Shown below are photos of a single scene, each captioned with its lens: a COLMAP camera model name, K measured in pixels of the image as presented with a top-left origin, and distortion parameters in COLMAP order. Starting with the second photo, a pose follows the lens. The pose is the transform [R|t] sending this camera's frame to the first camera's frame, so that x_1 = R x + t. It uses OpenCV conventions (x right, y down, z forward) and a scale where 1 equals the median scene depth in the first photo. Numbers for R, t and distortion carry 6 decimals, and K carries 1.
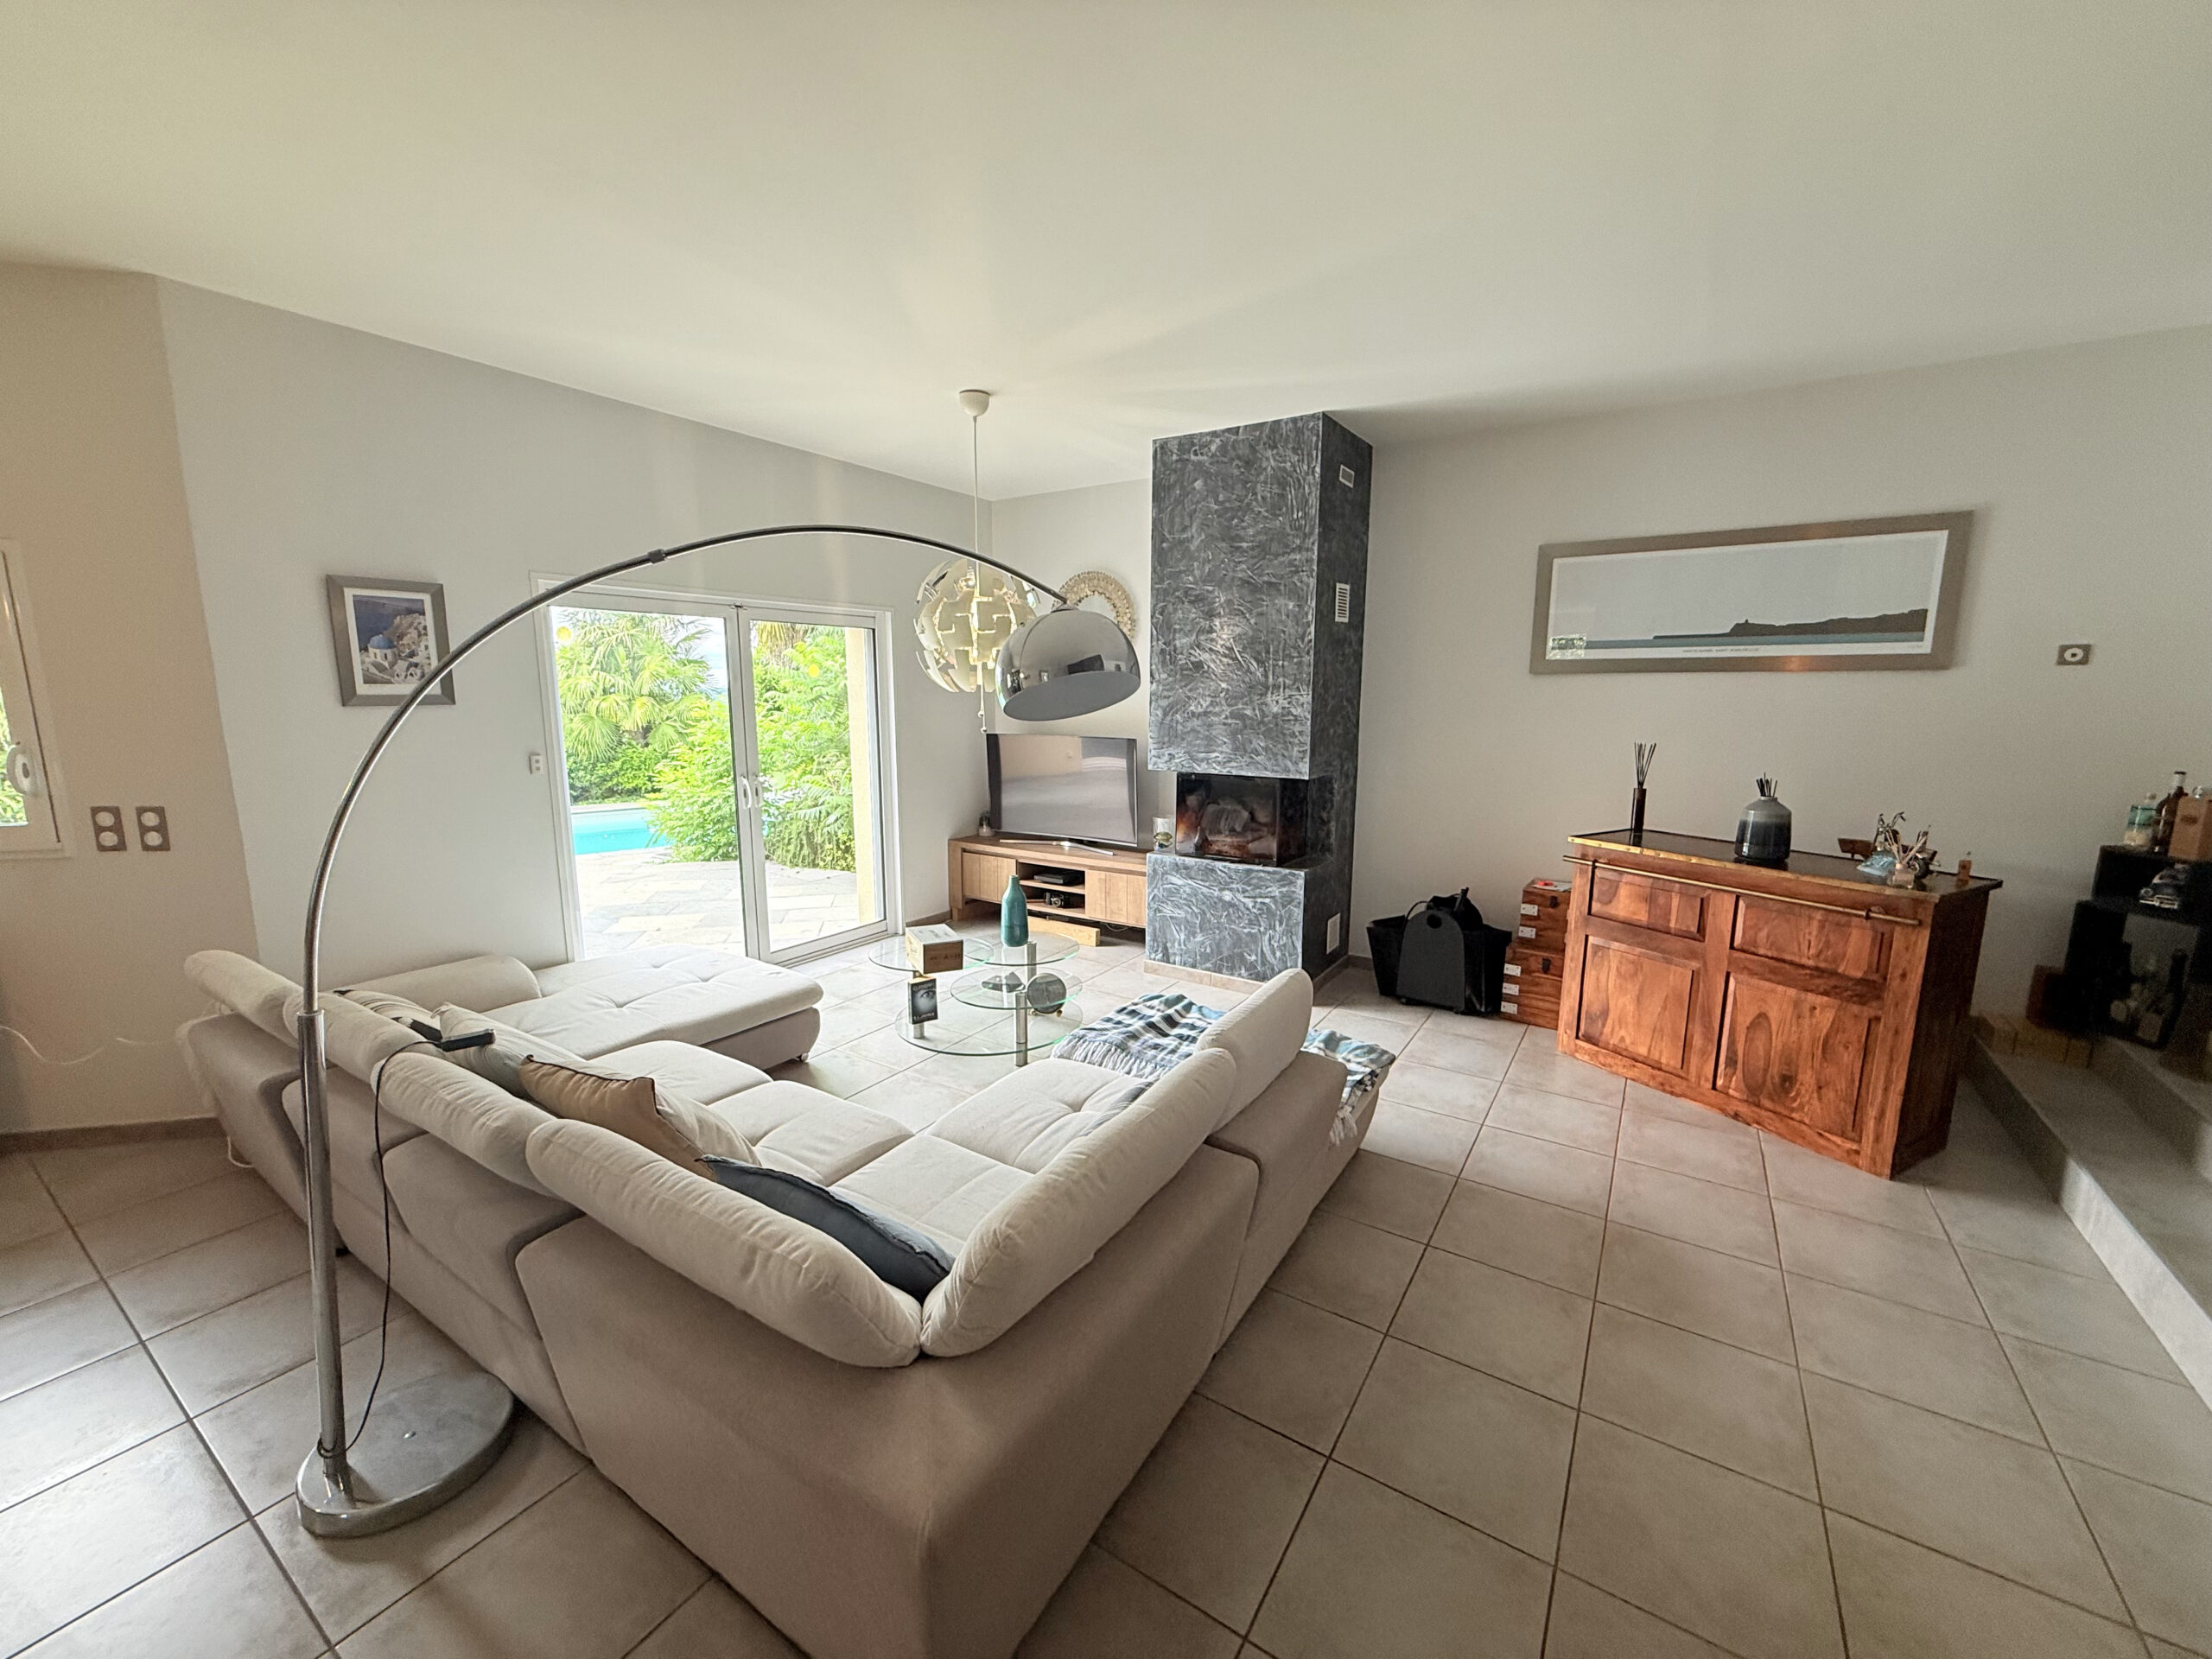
lens RADIAL K [[881.5, 0, 1098.7], [0, 881.5, 834.4], [0, 0, 1]] dist [-0.001221, -0.000031]
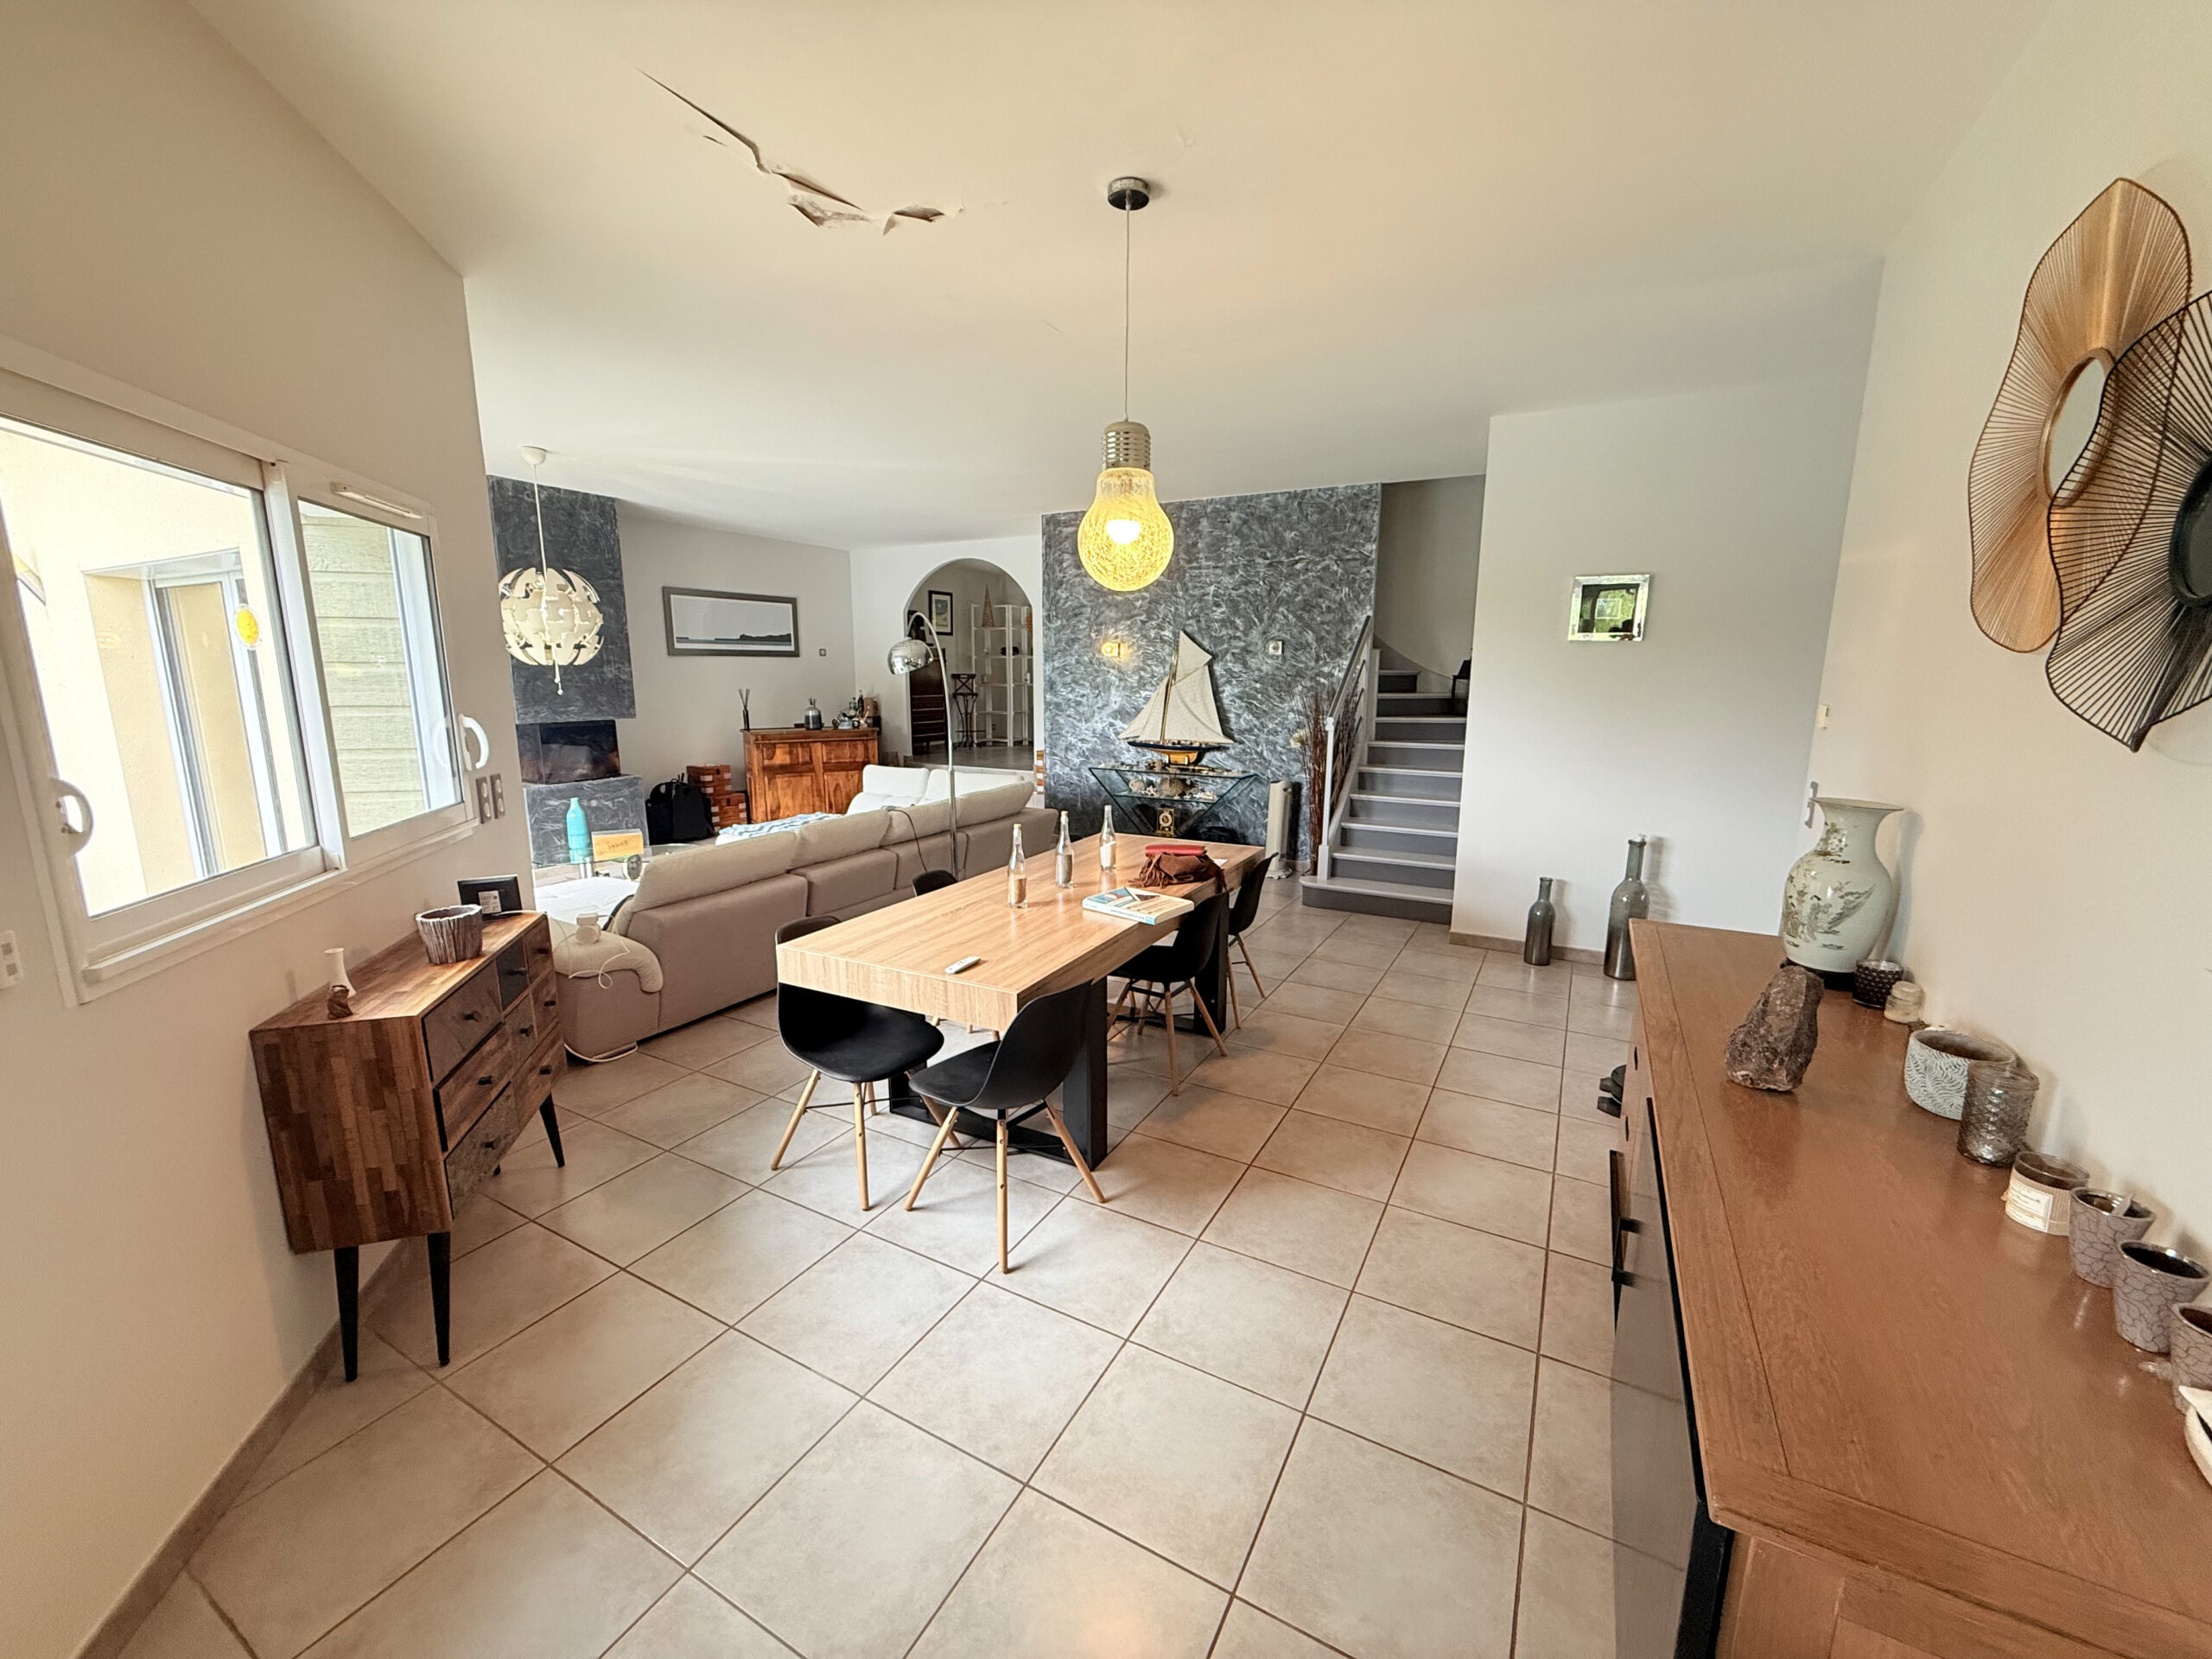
lens RADIAL K [[881.5, 0, 1105.2], [0, 881.5, 832.2], [0, 0, 1]] dist [-0.001221, -0.000031]
pose [[-0.073573, -0.185758, 0.979837, -1.779437], [0.154073, 0.968587, 0.195194, -0.051480], [-0.985316, 0.165327, -0.042642, 0.287594]]
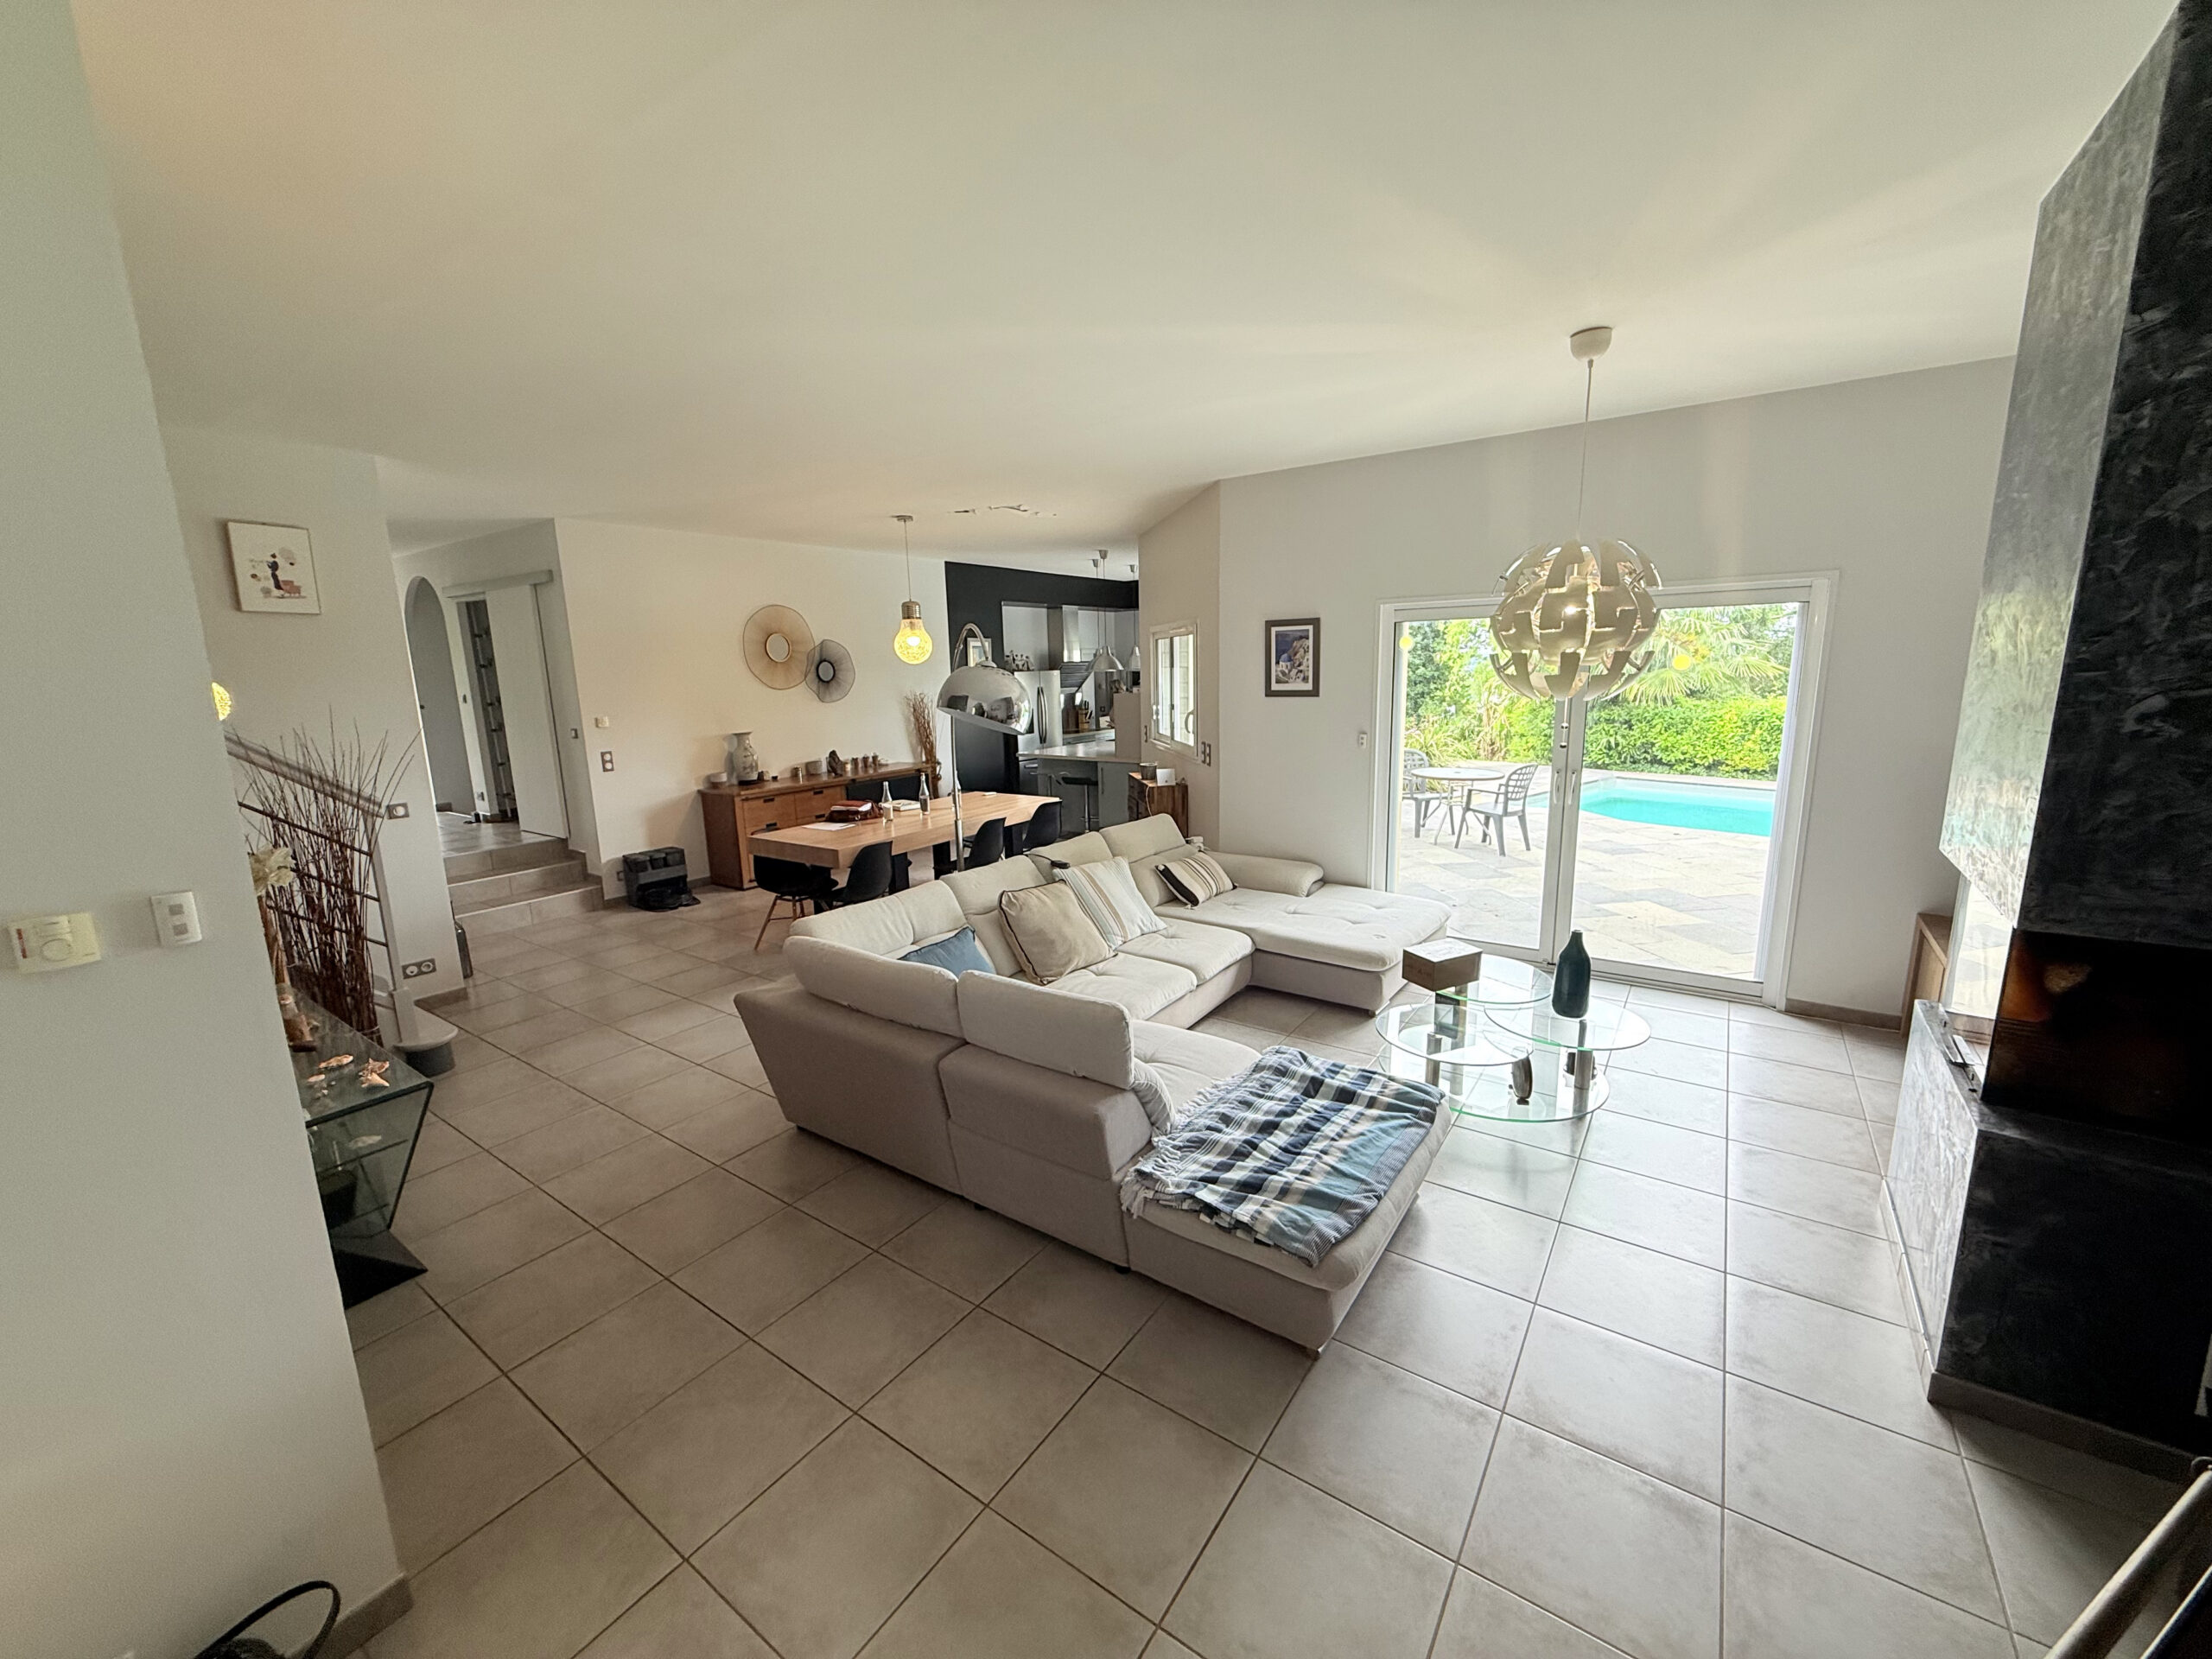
lens RADIAL K [[881.5, 0, 1100.6], [0, 881.5, 830.3], [0, 0, 1]] dist [-0.001221, -0.000031]
pose [[-0.039887, 0.183881, -0.982139, 0.781482], [-0.139676, 0.972244, 0.187701, -0.148435], [0.989394, 0.144668, -0.013096, 0.648060]]
